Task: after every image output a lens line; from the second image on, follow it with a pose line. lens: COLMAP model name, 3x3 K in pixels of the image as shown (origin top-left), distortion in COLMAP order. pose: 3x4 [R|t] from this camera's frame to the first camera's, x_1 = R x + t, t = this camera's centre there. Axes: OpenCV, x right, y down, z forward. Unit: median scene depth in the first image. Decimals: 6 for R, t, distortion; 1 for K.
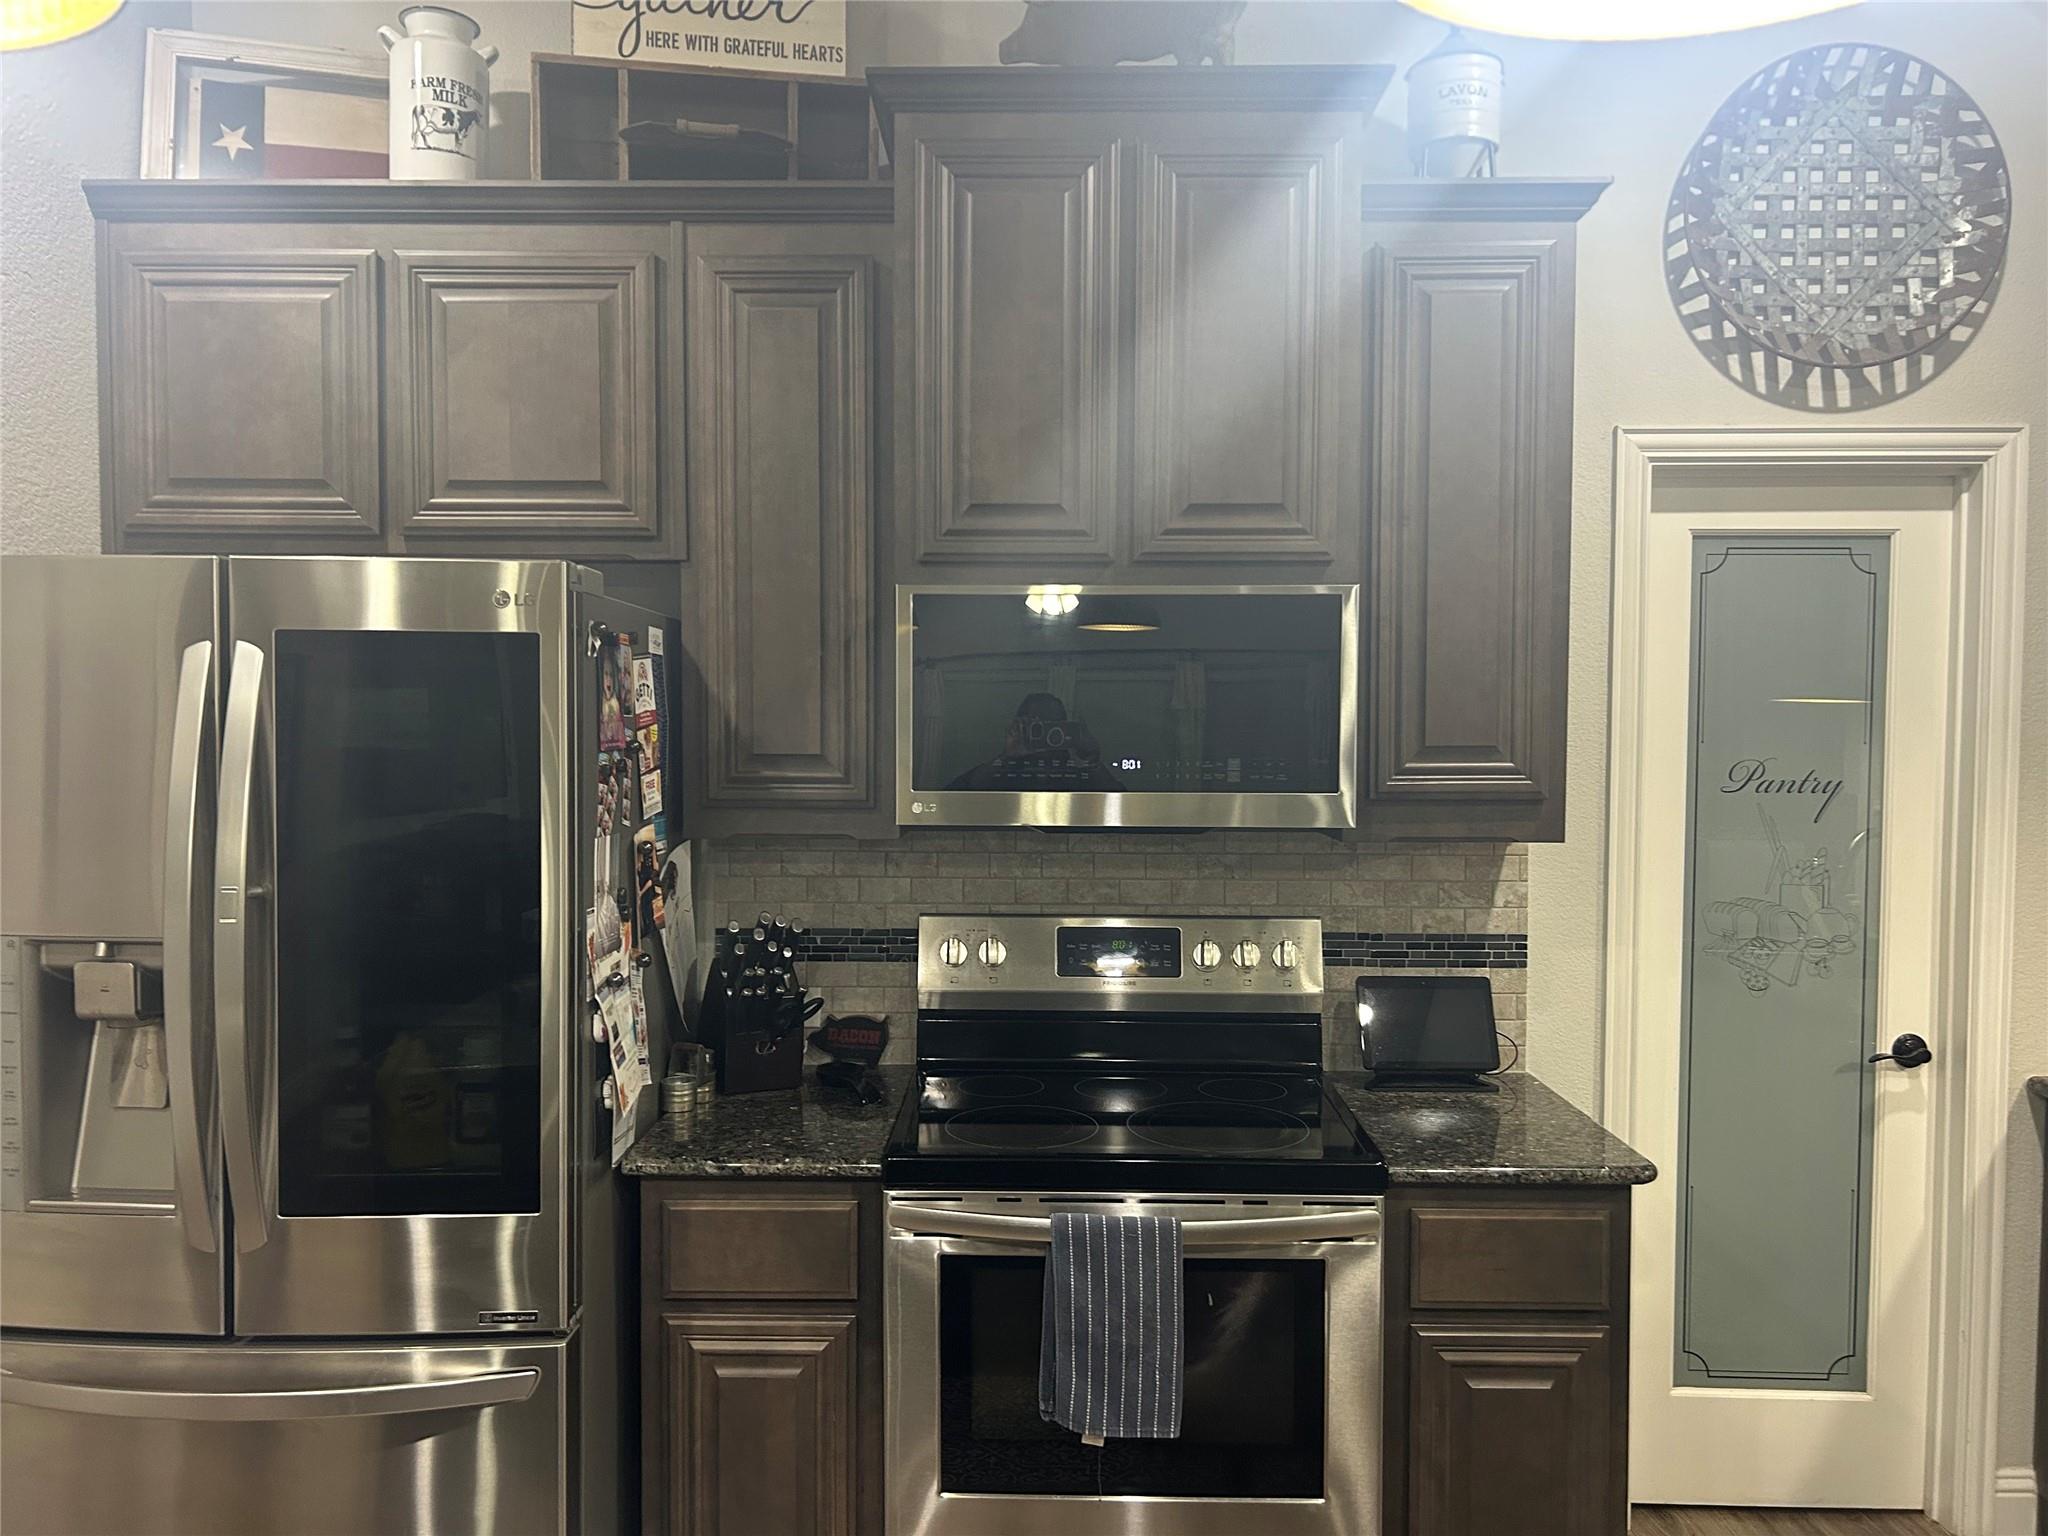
lens RADIAL K [[1537.3, 0, 1013.5], [0, 1537.3, 785.5], [0, 0, 1]] dist [0.069601, -0.066989]
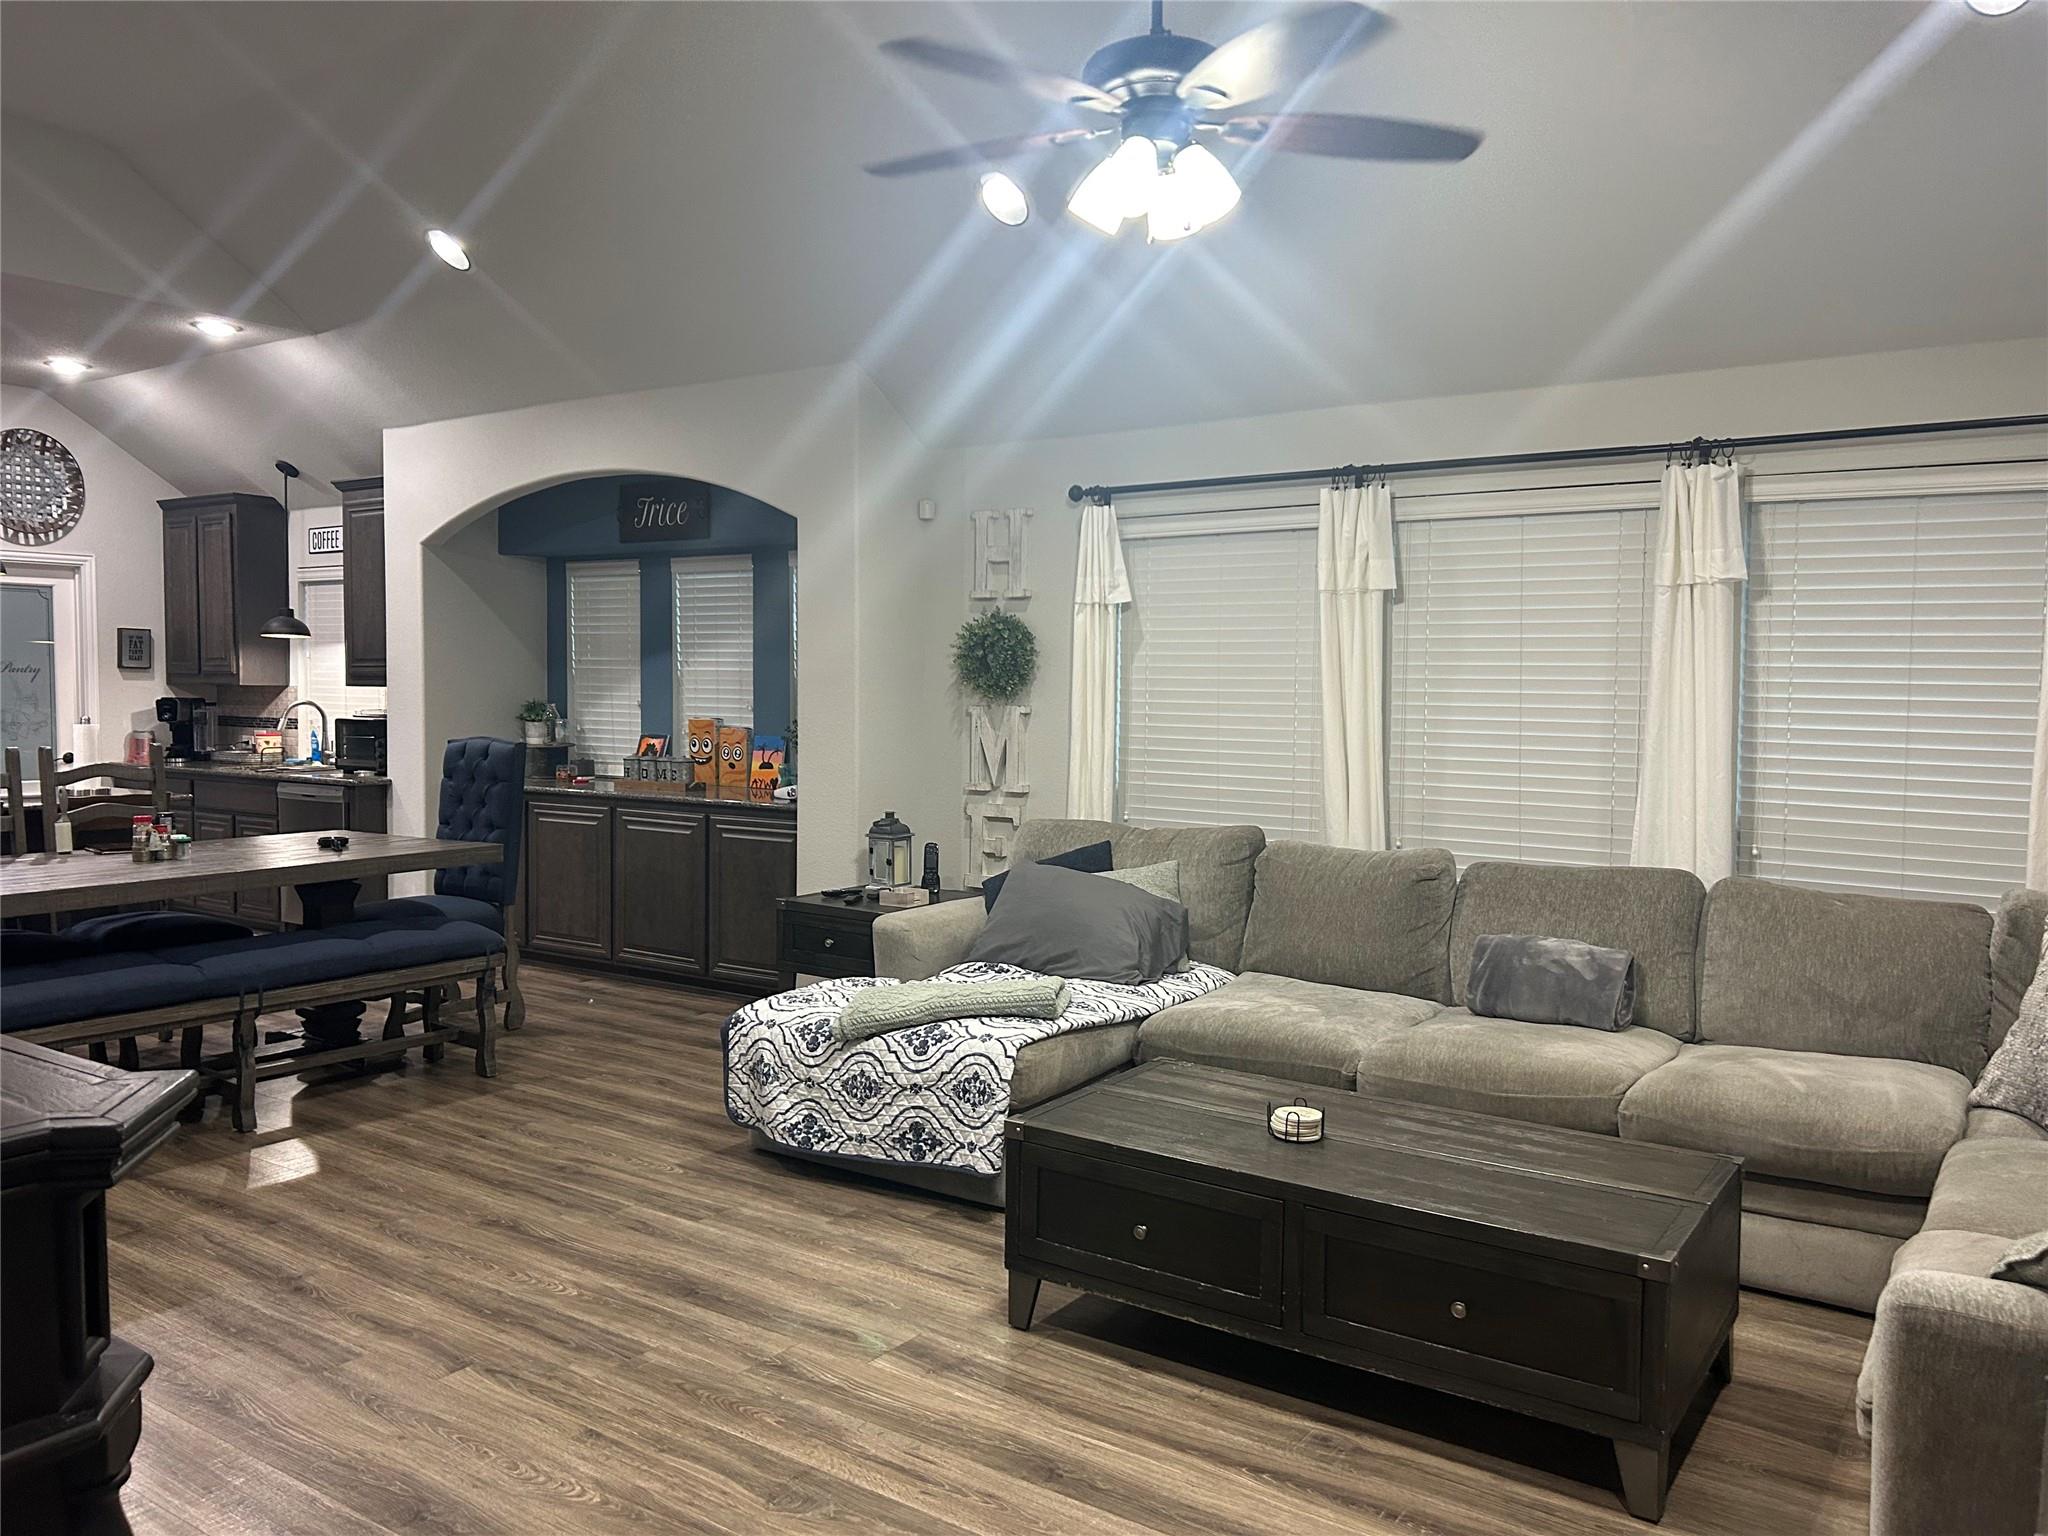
lens RADIAL K [[1537.3, 0, 1004.3], [0, 1537.3, 760.3], [0, 0, 1]] dist [0.069601, -0.066989]
pose [[0.550095, -0.043359, 0.833976, -0.993688], [0.029016, 0.999041, 0.032801, 0.133183], [-0.834598, 0.006155, 0.550825, -2.275102]]
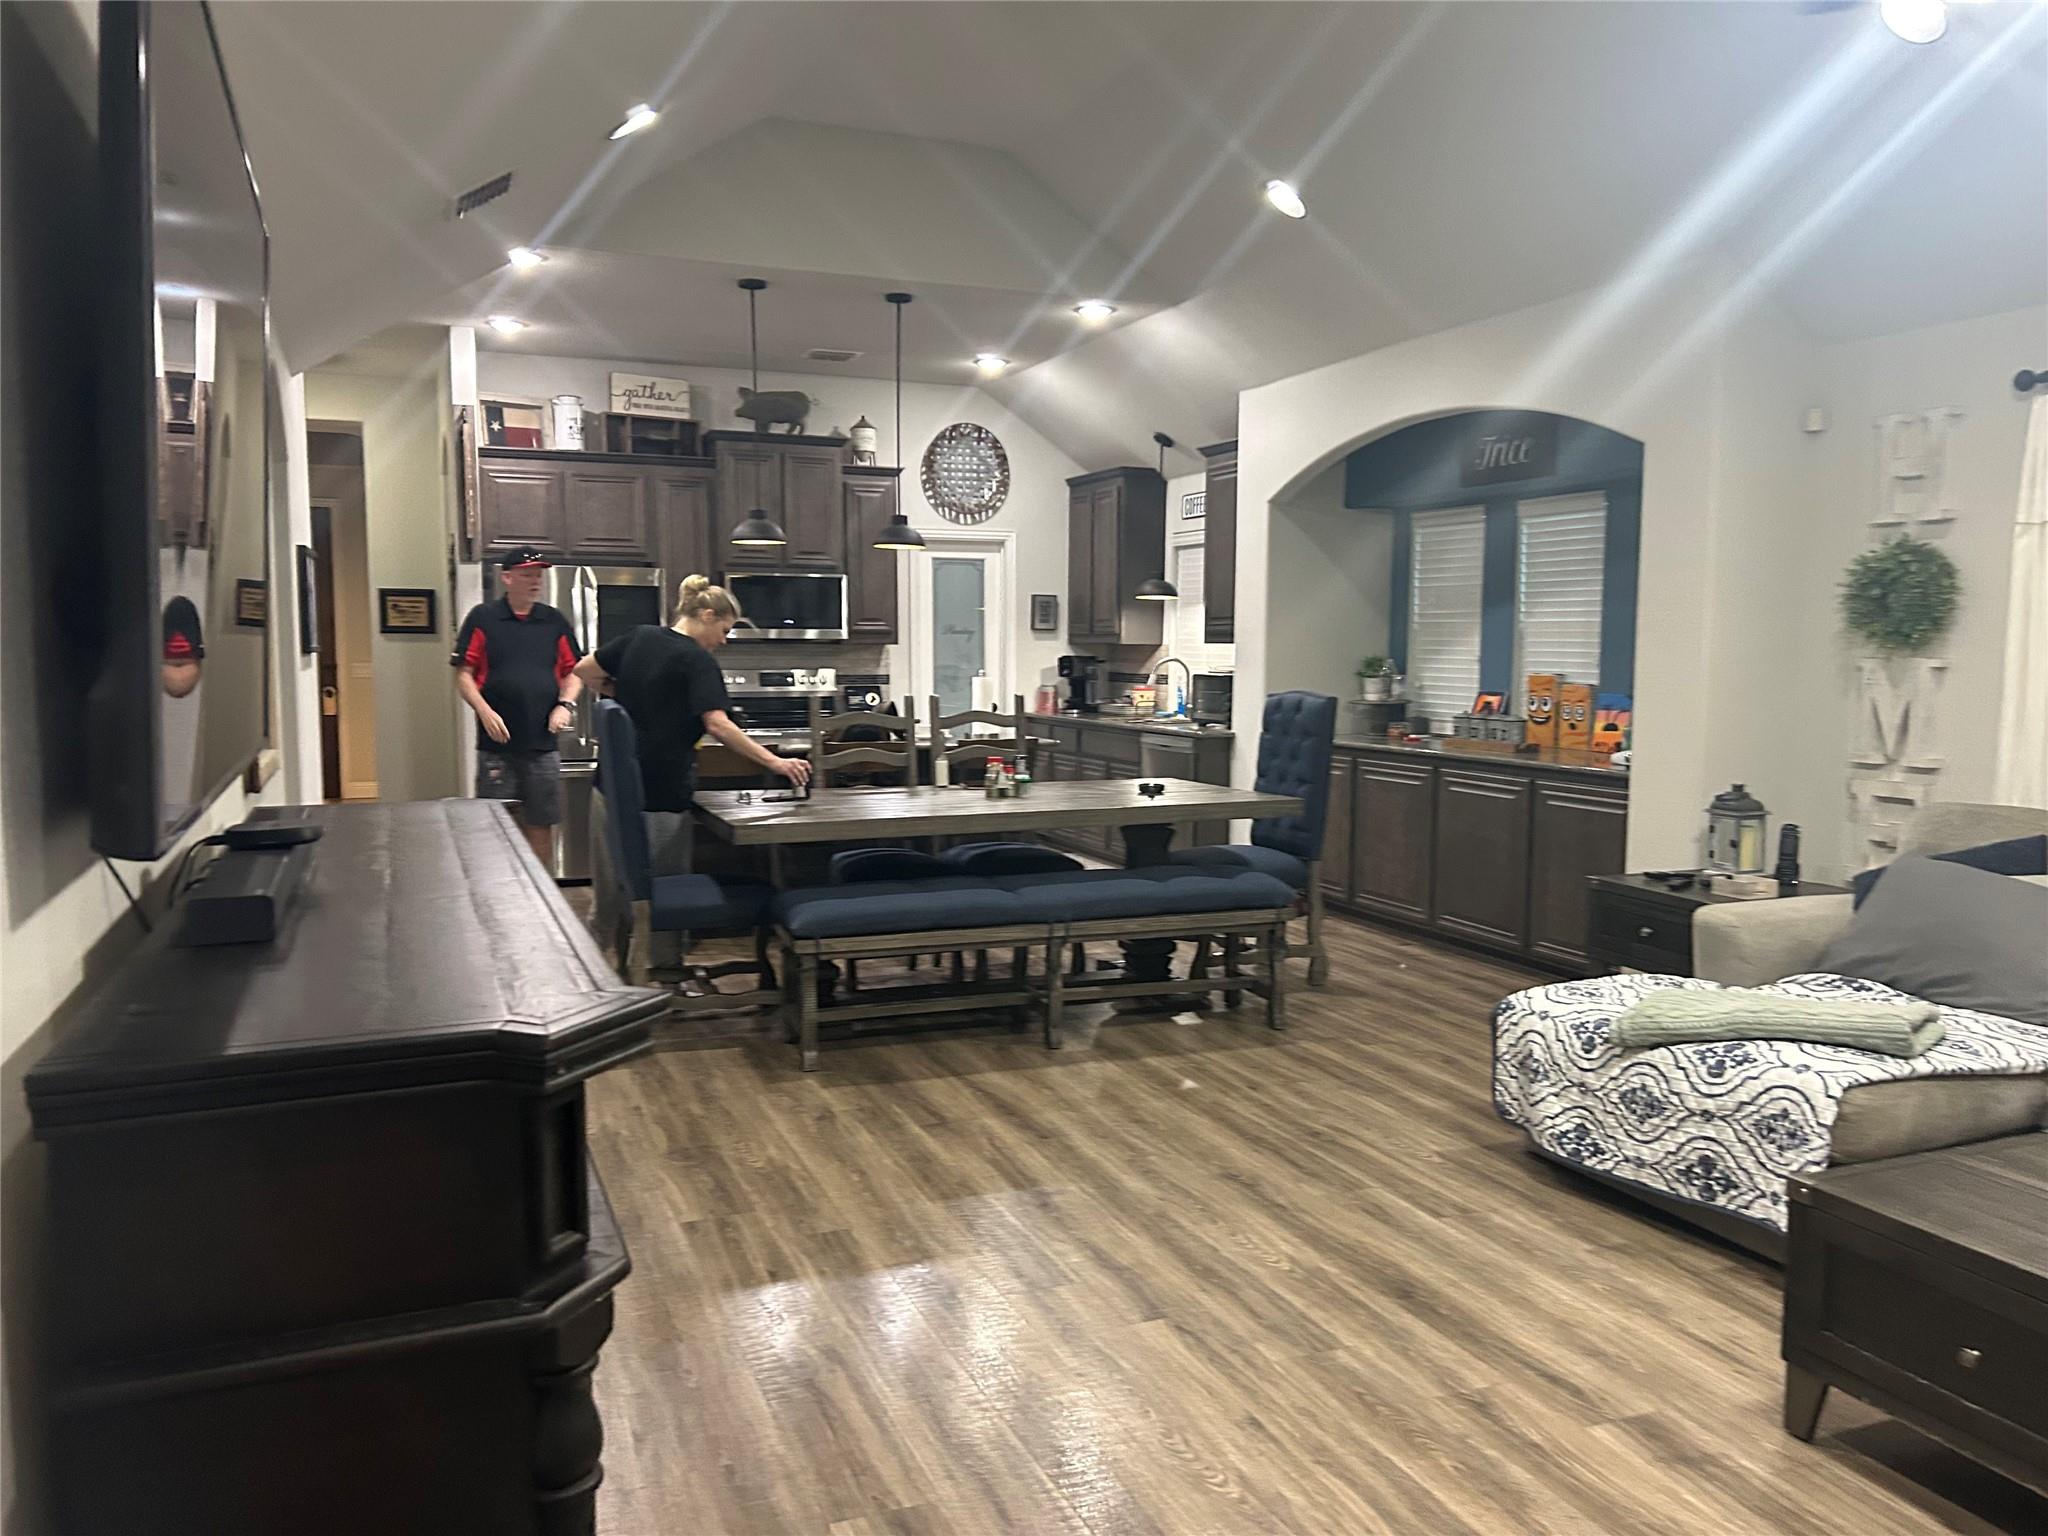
lens RADIAL K [[1537.3, 0, 1015.4], [0, 1537.3, 778.6], [0, 0, 1]] dist [0.069601, -0.066989]
pose [[0.914758, -0.039948, 0.402023, -0.811041], [0.019378, 0.998292, 0.055106, 0.146614], [-0.403538, -0.042618, 0.913970, -2.288045]]
